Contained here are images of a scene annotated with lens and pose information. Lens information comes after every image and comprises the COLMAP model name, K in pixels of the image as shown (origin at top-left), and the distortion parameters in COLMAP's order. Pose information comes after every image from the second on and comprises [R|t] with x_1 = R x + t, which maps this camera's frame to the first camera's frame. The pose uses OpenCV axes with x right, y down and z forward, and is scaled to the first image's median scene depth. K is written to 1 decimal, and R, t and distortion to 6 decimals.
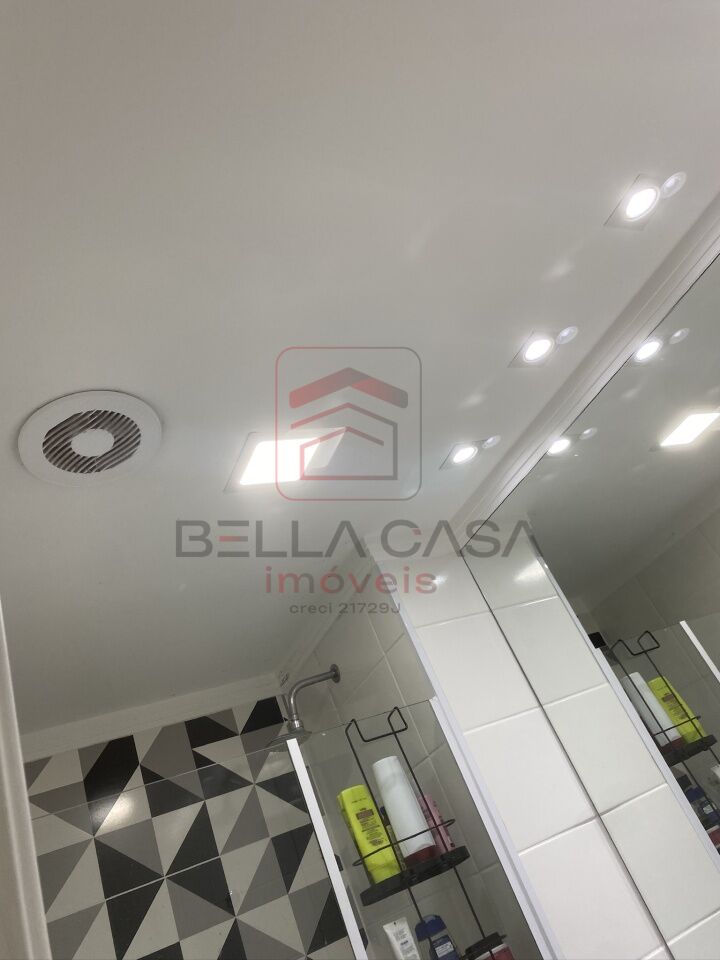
lens RADIAL K [[739.3, 0, 372.4], [0, 739.3, 464.9], [0, 0, 1]] dist [0.026297, -0.021228]
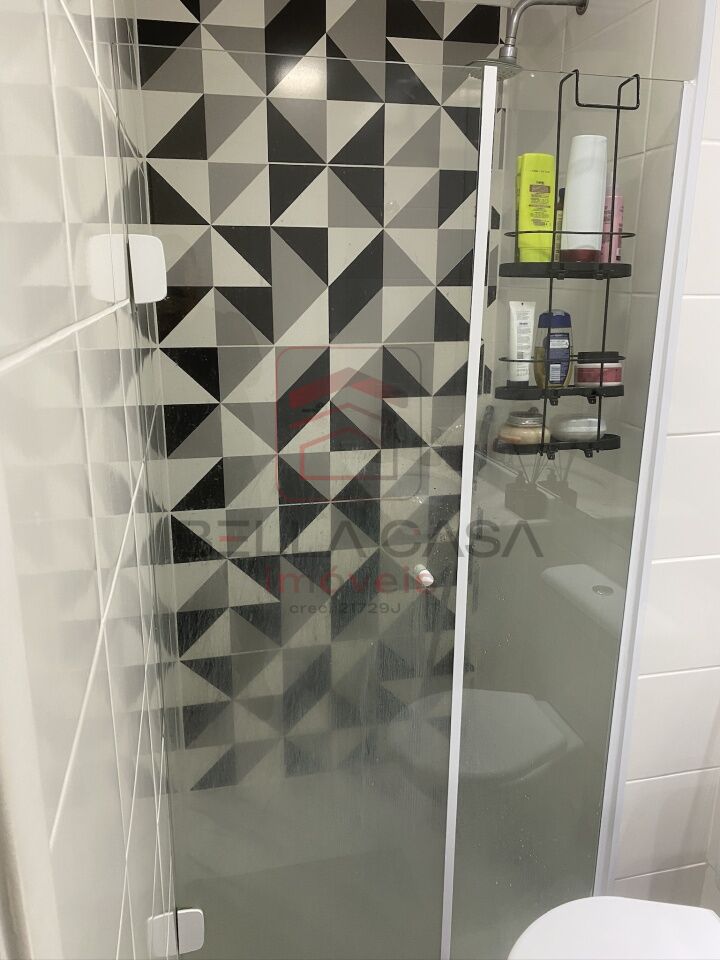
lens RADIAL K [[739.3, 0, 354.6], [0, 739.3, 474.1], [0, 0, 1]] dist [0.026297, -0.021228]
pose [[0.904605, 0.418153, -0.082690, 0.004006], [-0.209360, 0.604852, 0.768325, 0.046180], [0.371292, -0.677719, 0.634696, 0.127688]]
